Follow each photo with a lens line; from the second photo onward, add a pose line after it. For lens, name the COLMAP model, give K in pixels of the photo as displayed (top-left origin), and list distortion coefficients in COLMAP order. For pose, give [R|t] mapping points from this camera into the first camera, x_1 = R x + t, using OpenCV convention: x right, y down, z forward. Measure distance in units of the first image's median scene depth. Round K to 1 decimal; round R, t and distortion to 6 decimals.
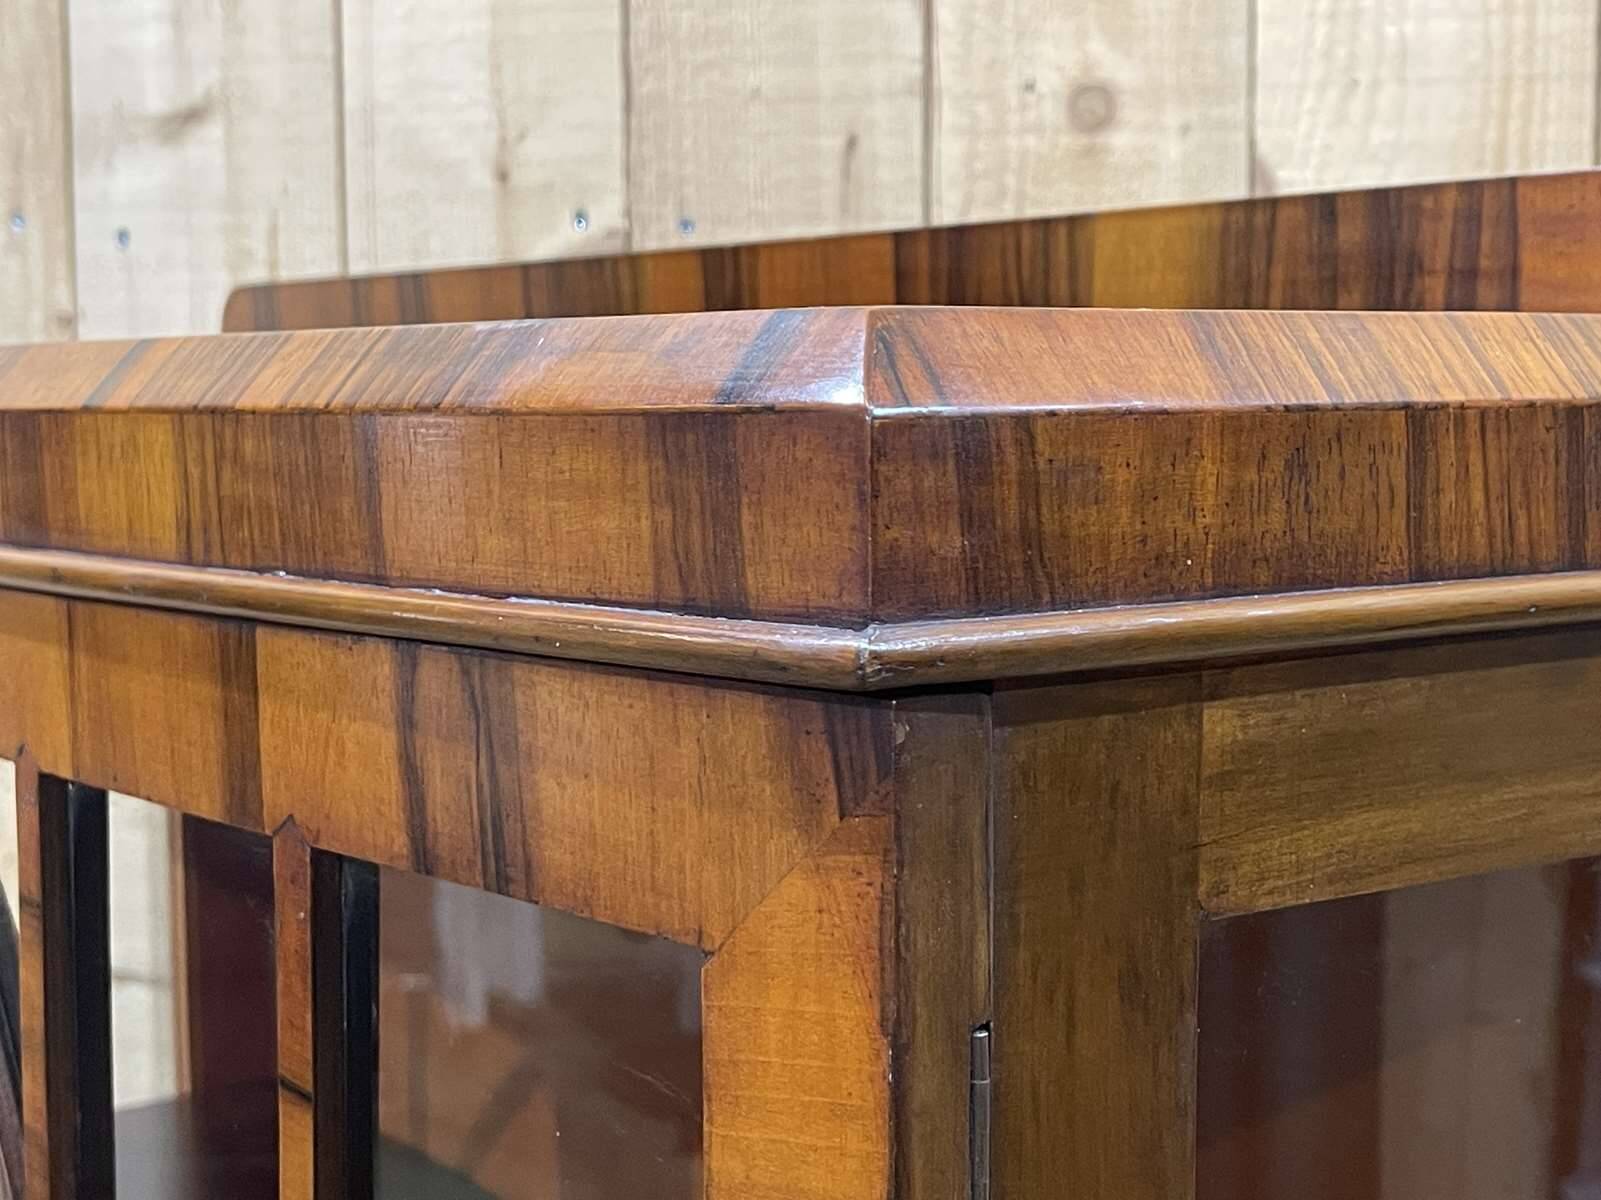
lens RADIAL K [[2513.6, 0, 814.2], [0, 2513.6, 596.0], [0, 0, 1]] dist [0.194310, -0.817349]
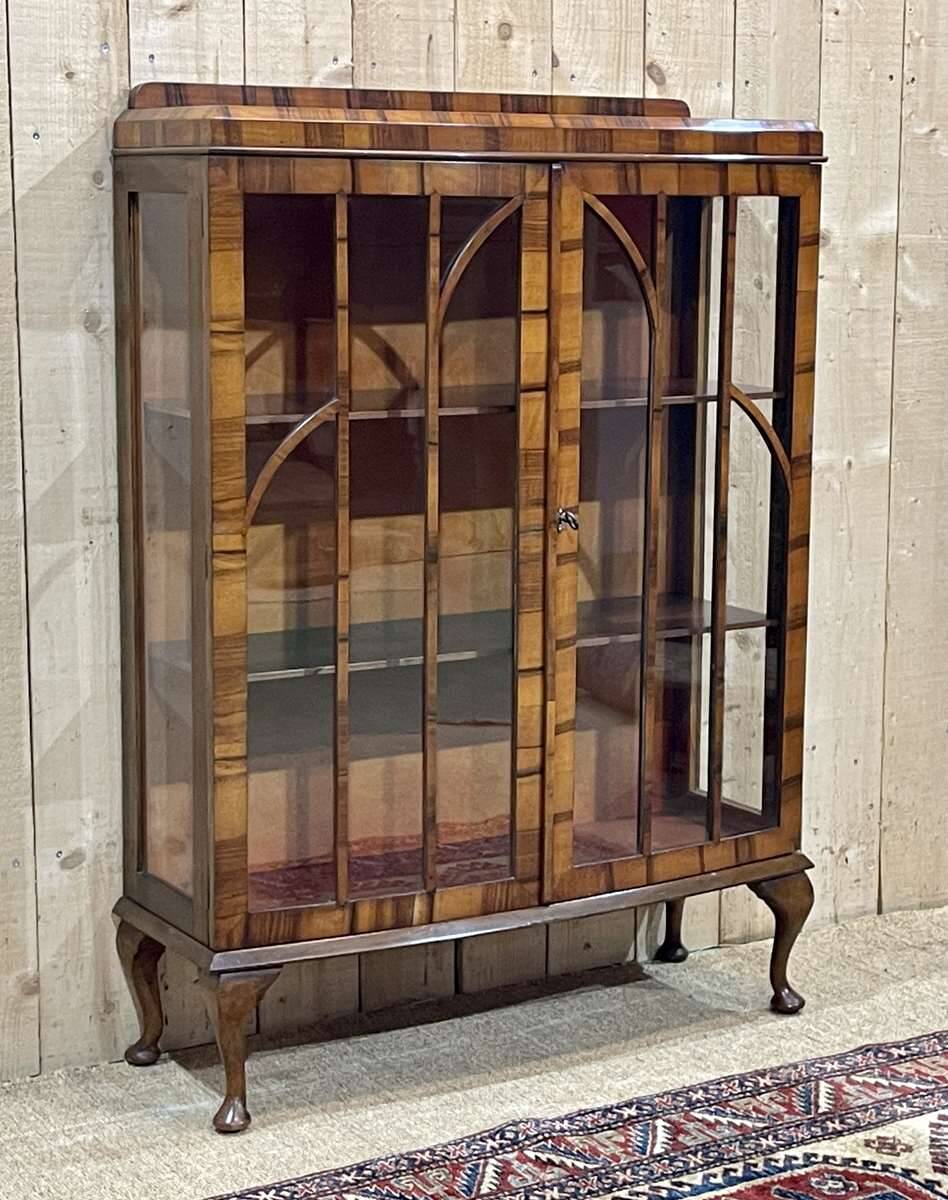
lens RADIAL K [[2446.1, 0, 510.0], [0, 2446.1, 606.8], [0, 0, 1]] dist [0.170002, -0.599859]
pose [[0.681552, -0.116282, 0.722471, -1.942889], [0.056404, 0.992704, 0.106567, 0.153777], [-0.729592, -0.031880, 0.683139, -0.910638]]
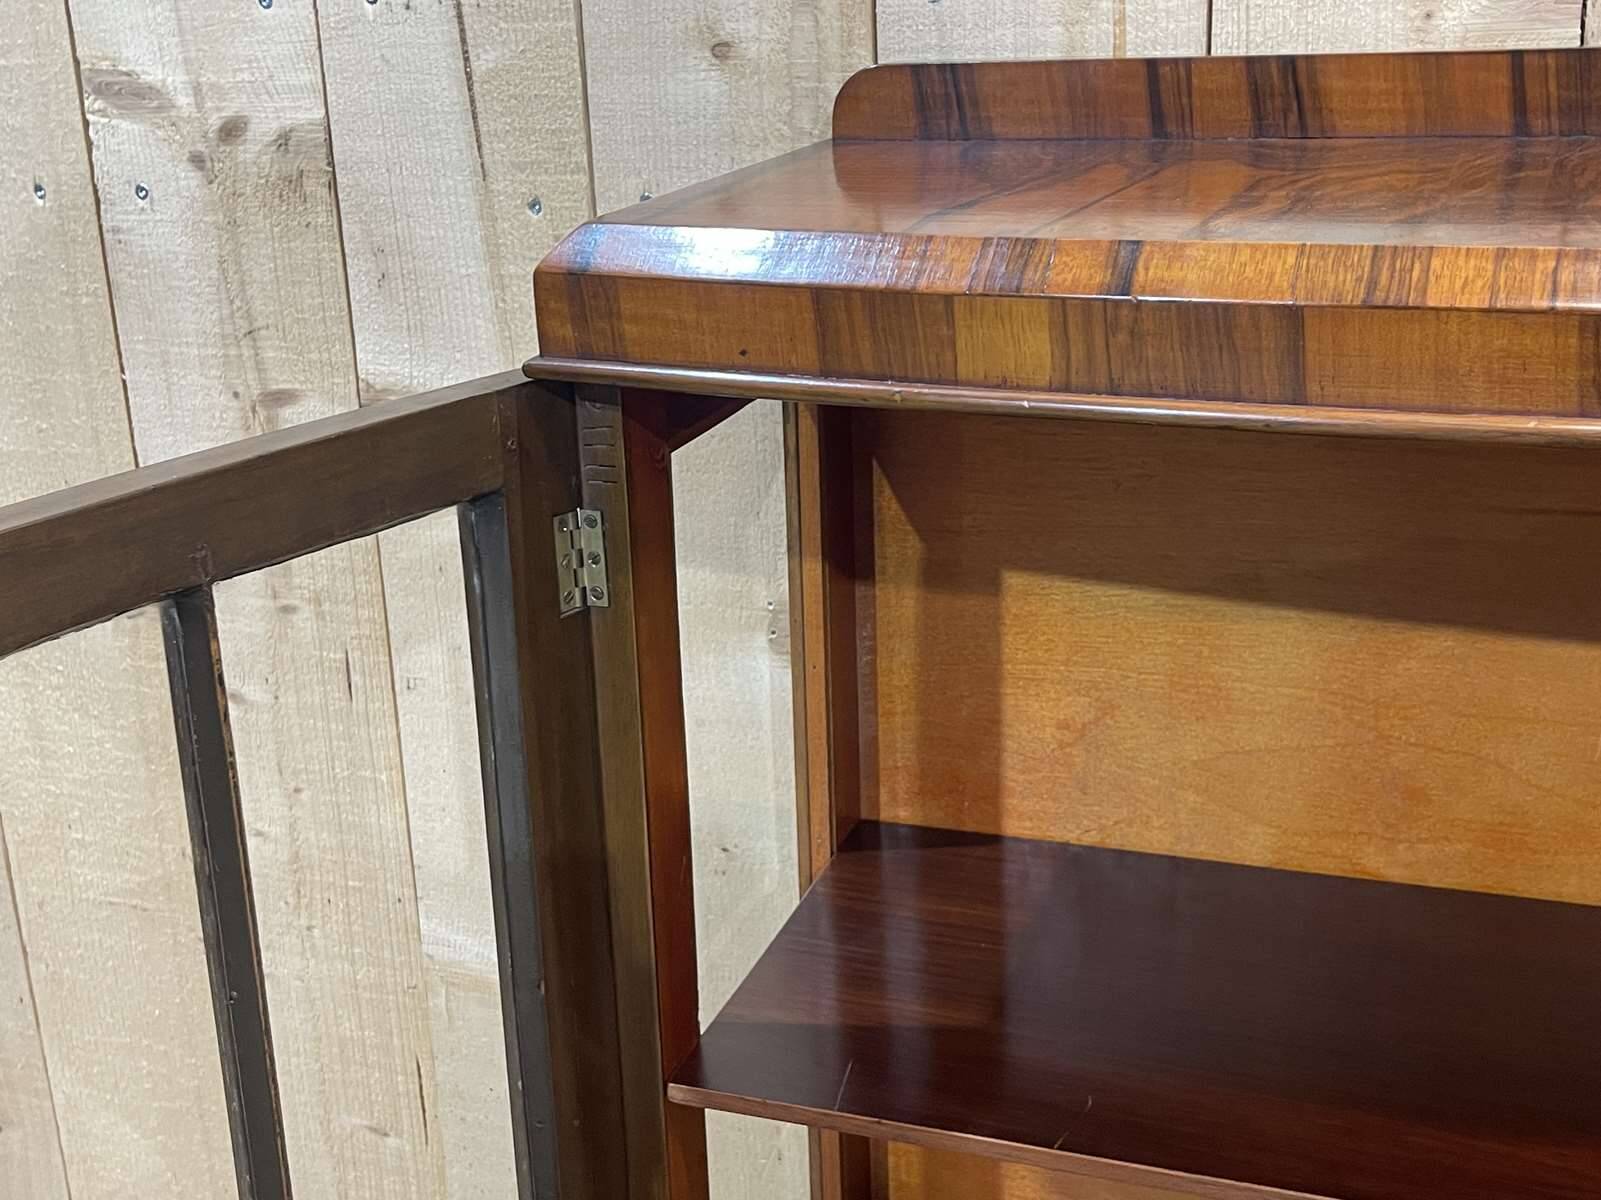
lens RADIAL K [[1955.9, 0, 794.5], [0, 1955.9, 592.4], [0, 0, 1]] dist [0.102827, -0.298598]
pose [[0.995577, -0.010500, -0.093357, -0.285599], [0.032274, 0.971480, 0.234915, -0.110659], [0.088228, -0.236889, 0.967522, 0.314982]]
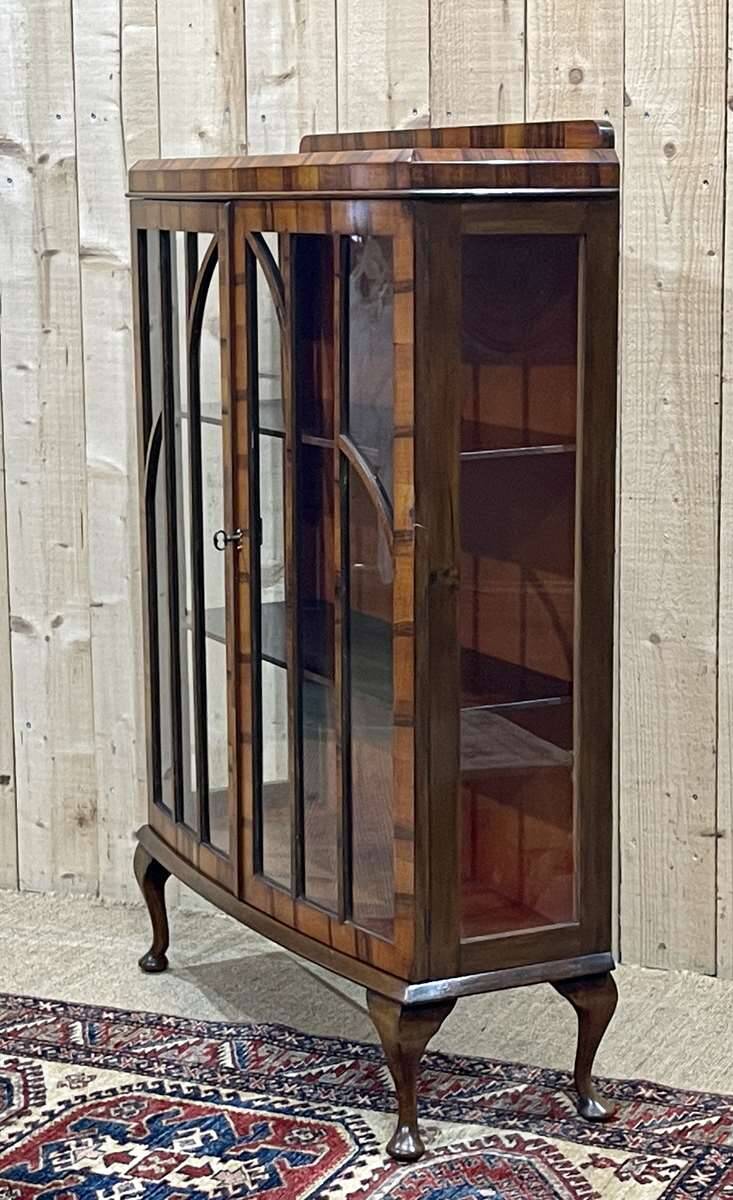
lens RADIAL K [[2404.6, 0, 459.8], [0, 2404.6, 594.4], [0, 0, 1]] dist [0.121260, -0.015536]
pose [[0.992470, 0.018409, -0.121100, 0.333729], [-0.008556, 0.996646, 0.081380, 0.197301], [0.122192, -0.079731, 0.989299, -1.968847]]
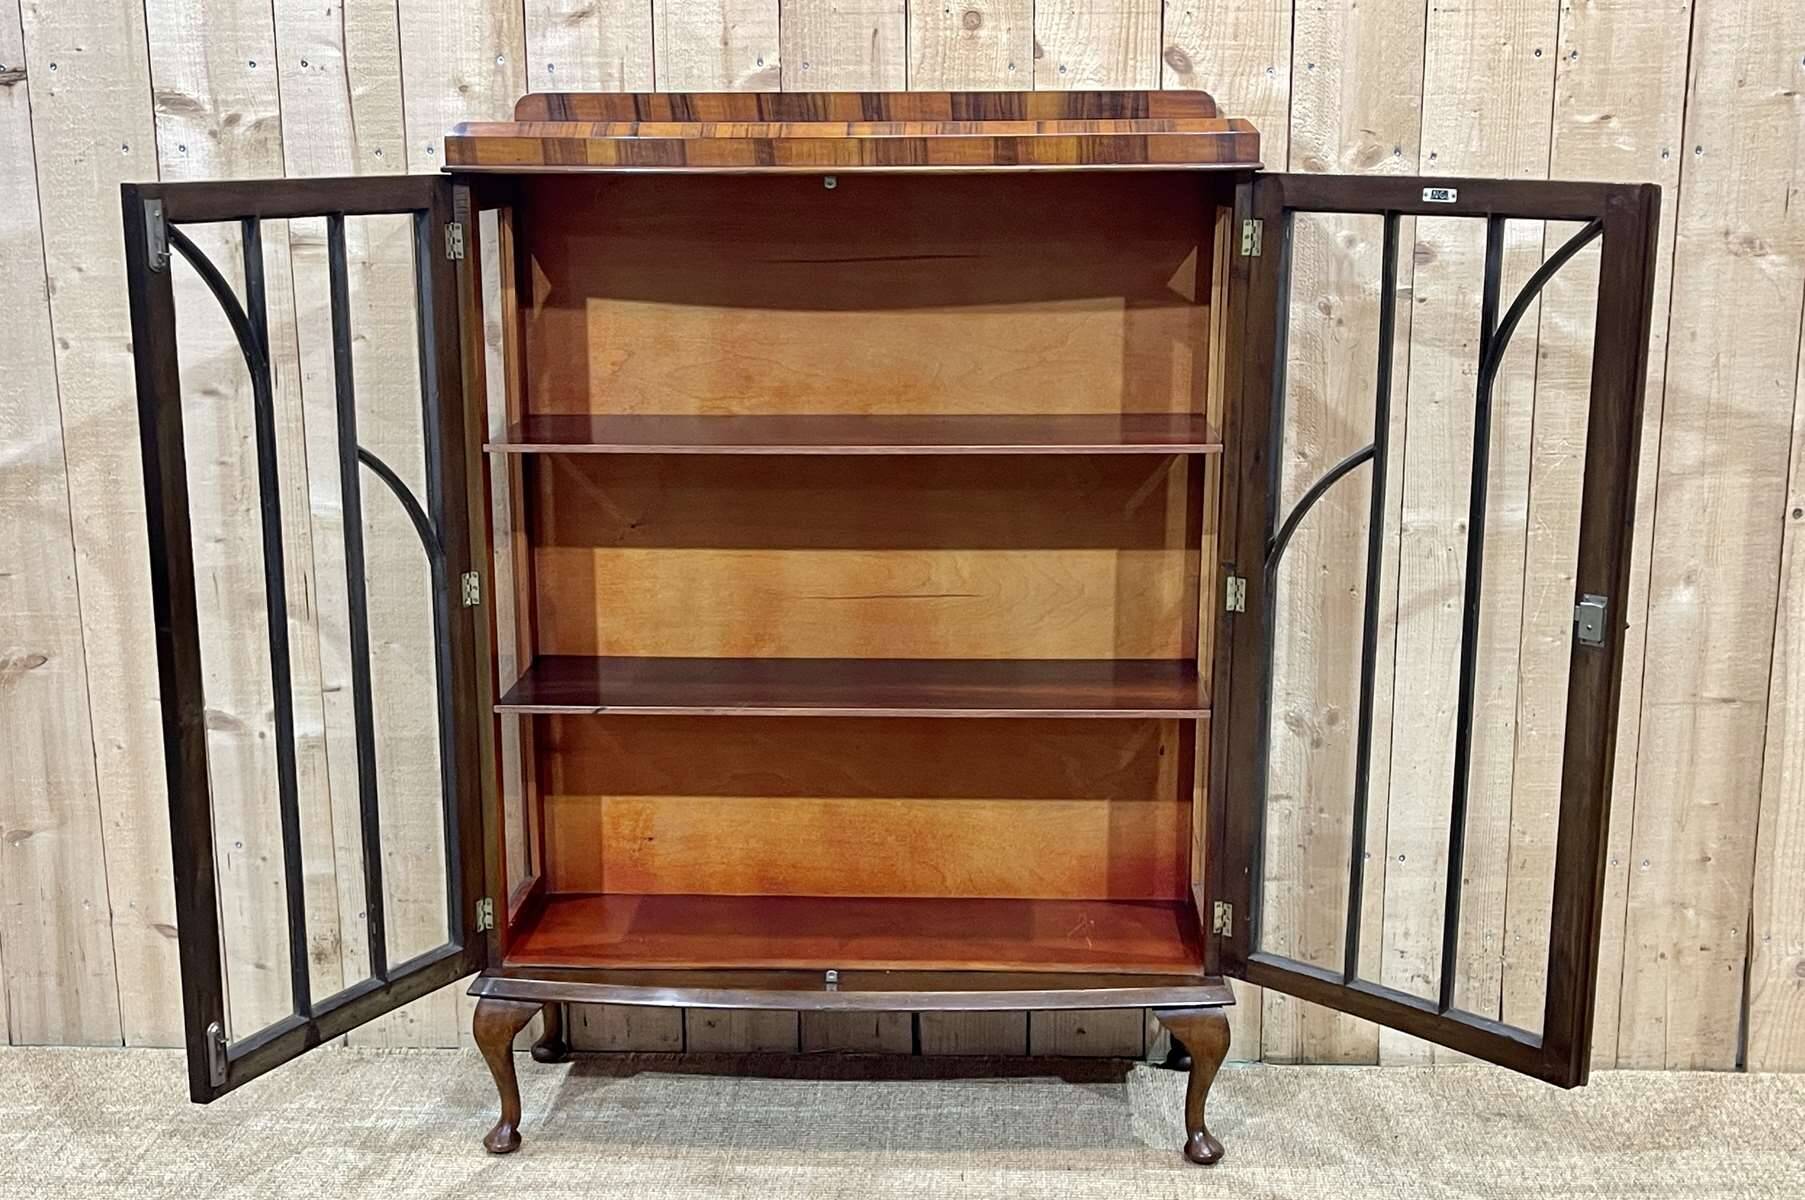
lens RADIAL K [[2158.2, 0, 902.9], [0, 2158.2, 646.0], [0, 0, 1]] dist [0.120762, -0.349891]
pose [[0.974914, -0.054446, 0.215819, -0.459191], [0.022373, 0.988681, 0.148357, 0.102599], [-0.221454, -0.139807, 0.965097, -1.170225]]
